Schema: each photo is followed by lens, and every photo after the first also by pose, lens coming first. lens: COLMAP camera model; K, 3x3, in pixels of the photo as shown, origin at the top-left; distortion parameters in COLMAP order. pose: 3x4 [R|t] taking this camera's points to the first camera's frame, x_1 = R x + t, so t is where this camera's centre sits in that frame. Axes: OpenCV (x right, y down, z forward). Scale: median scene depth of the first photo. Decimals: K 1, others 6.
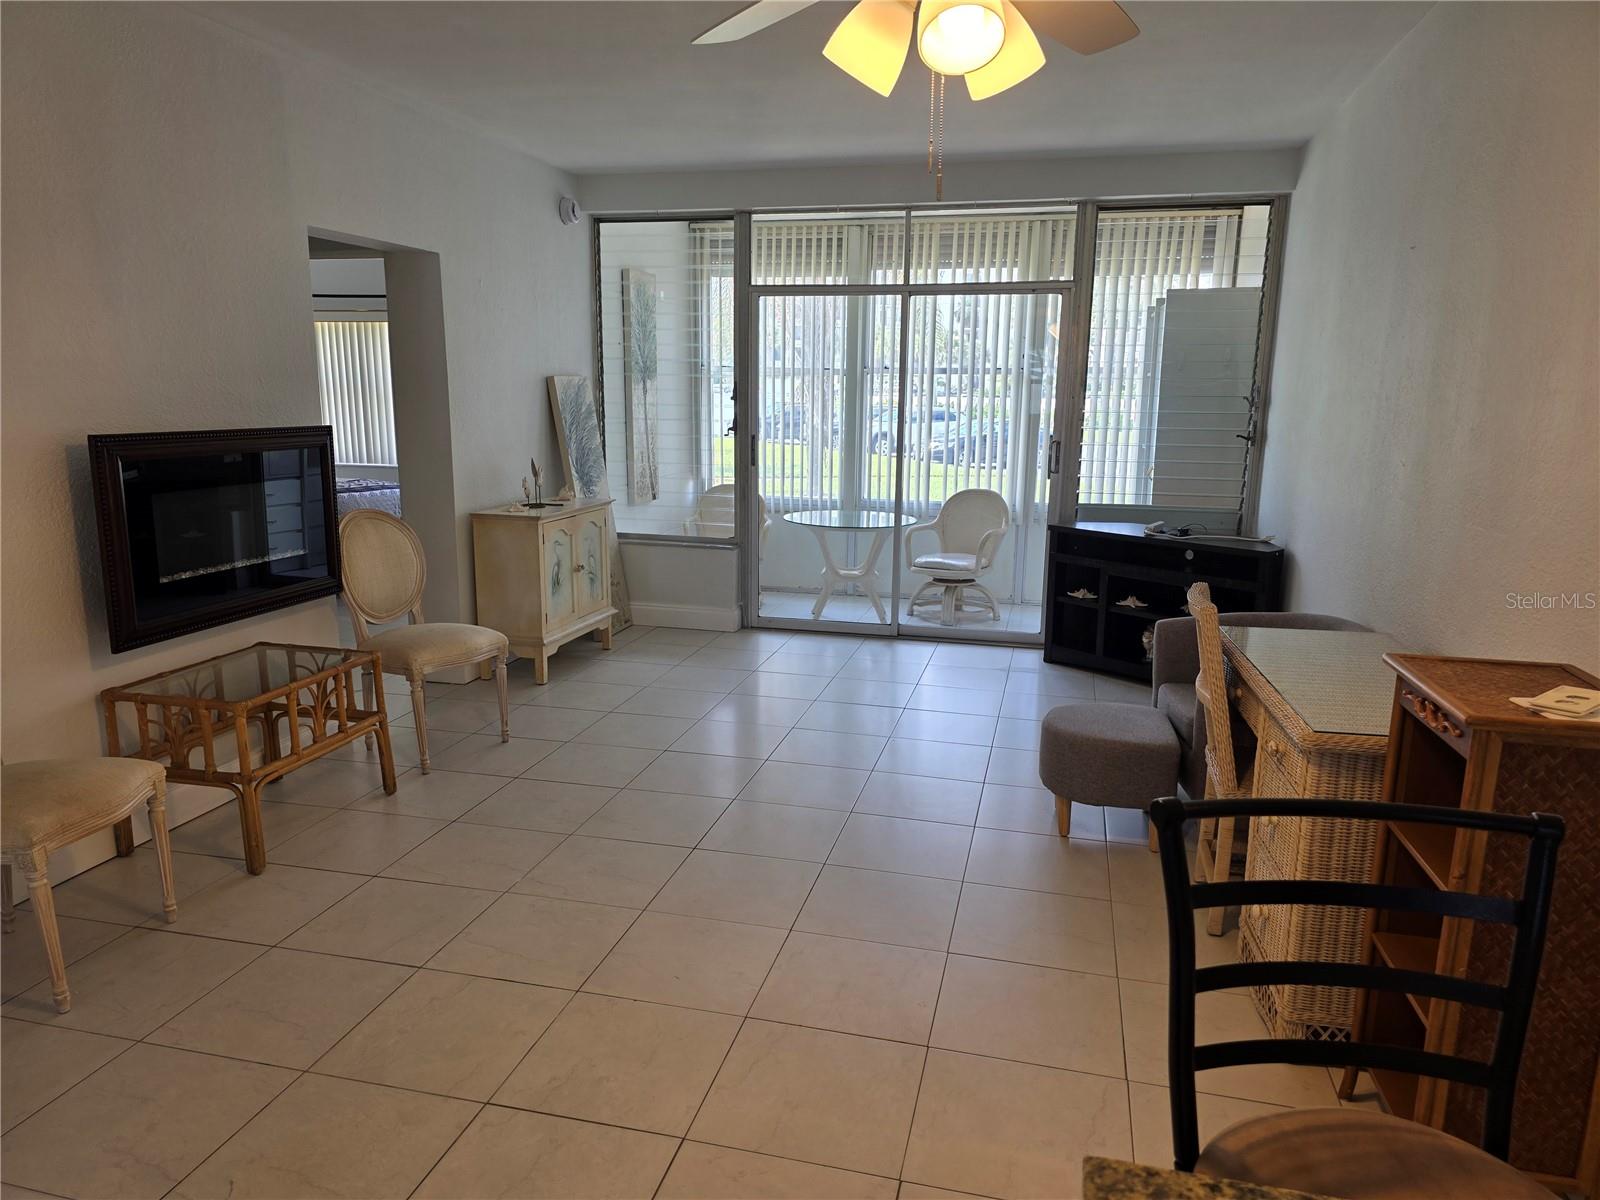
lens RADIAL K [[1068.7, 0, 807.2], [0, 1068.7, 604.2], [0, 0, 1]] dist [0.076625, -0.106909]
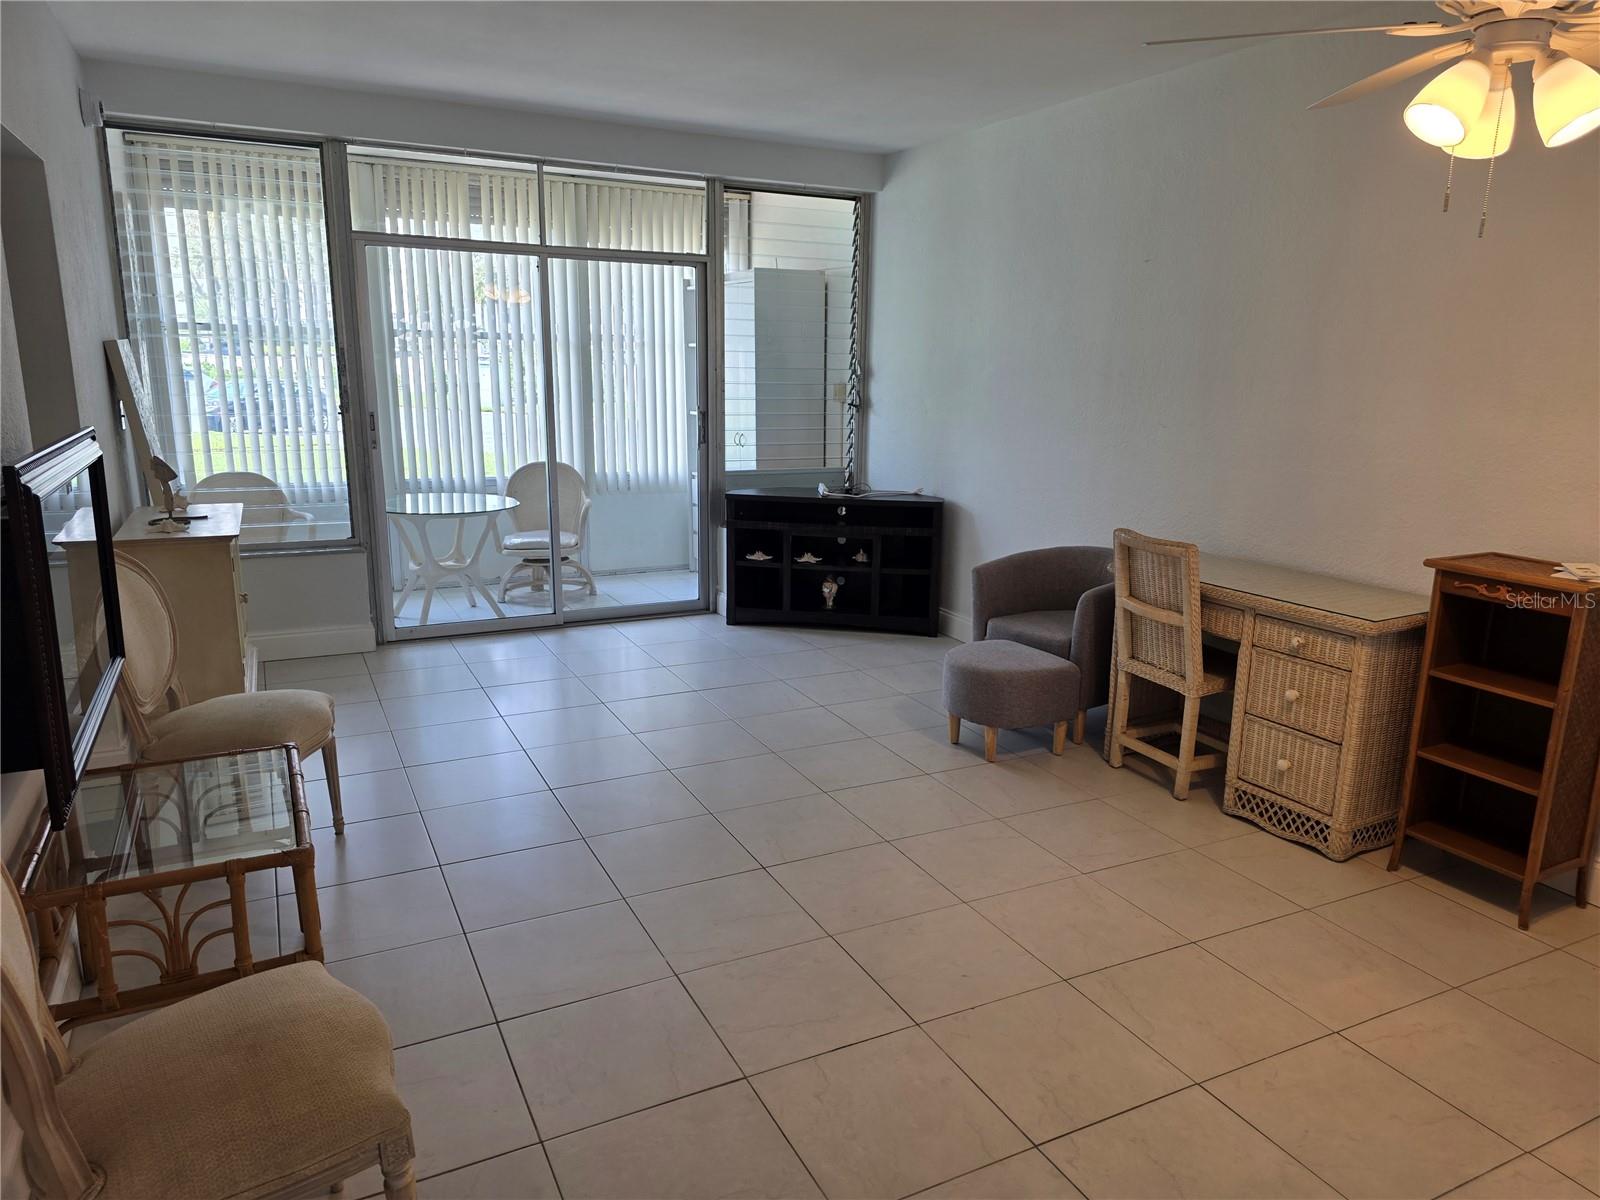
lens RADIAL K [[1073.8, 0, 808.3], [0, 1073.8, 600.2], [0, 0, 1]] dist [0.066089, -0.072288]
pose [[0.756706, -0.142133, 0.638118, -0.366242], [0.119994, 0.989694, 0.078148, -0.040687], [-0.642649, 0.017436, 0.765962, 0.144131]]
